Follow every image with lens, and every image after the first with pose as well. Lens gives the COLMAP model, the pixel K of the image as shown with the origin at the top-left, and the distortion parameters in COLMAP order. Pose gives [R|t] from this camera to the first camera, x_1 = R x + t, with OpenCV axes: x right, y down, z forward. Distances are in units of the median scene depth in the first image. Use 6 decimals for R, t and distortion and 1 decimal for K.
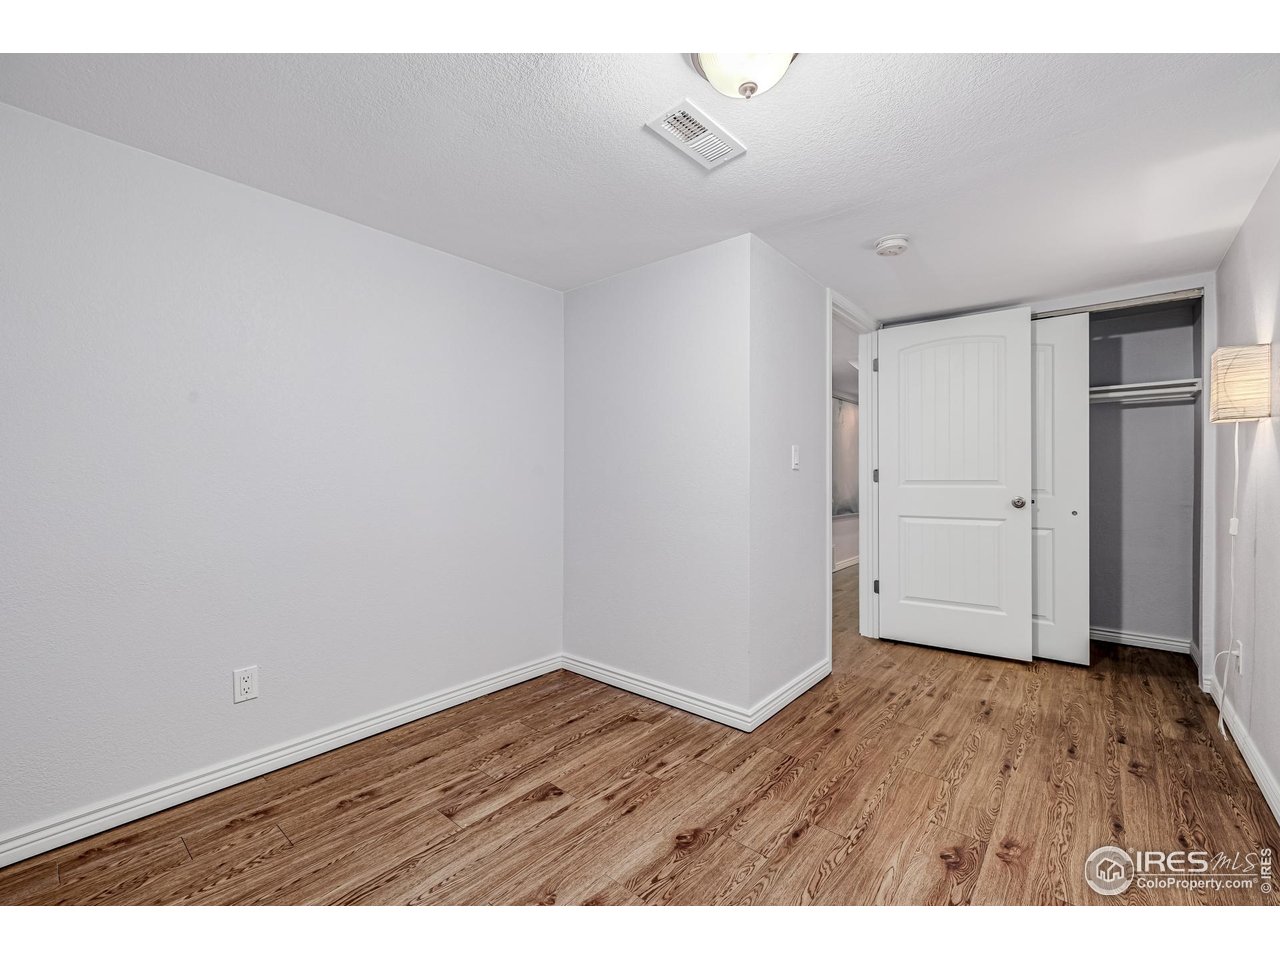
lens RADIAL K [[538.3, 0, 640.0], [0, 538.3, 480.0], [0, 0, 1]] dist [0.001551, -0.000230]
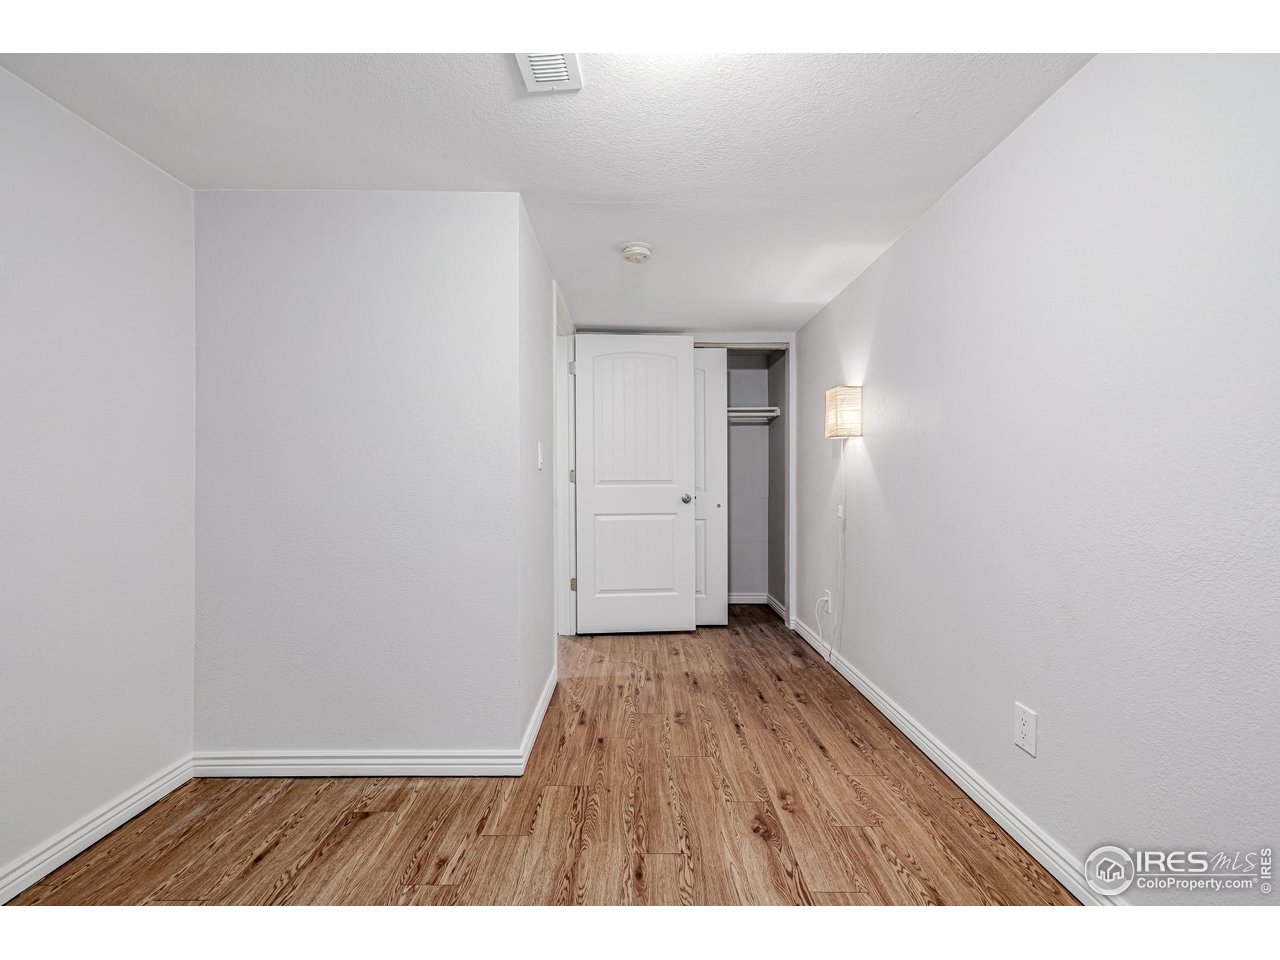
lens RADIAL K [[538.3, 0, 640.0], [0, 538.3, 480.0], [0, 0, 1]] dist [0.001551, -0.000230]
pose [[0.759746, -0.004248, 0.650206, -0.198375], [0.004818, 0.999988, 0.000905, -0.001290], [-0.650202, 0.002445, 0.759758, 0.214039]]
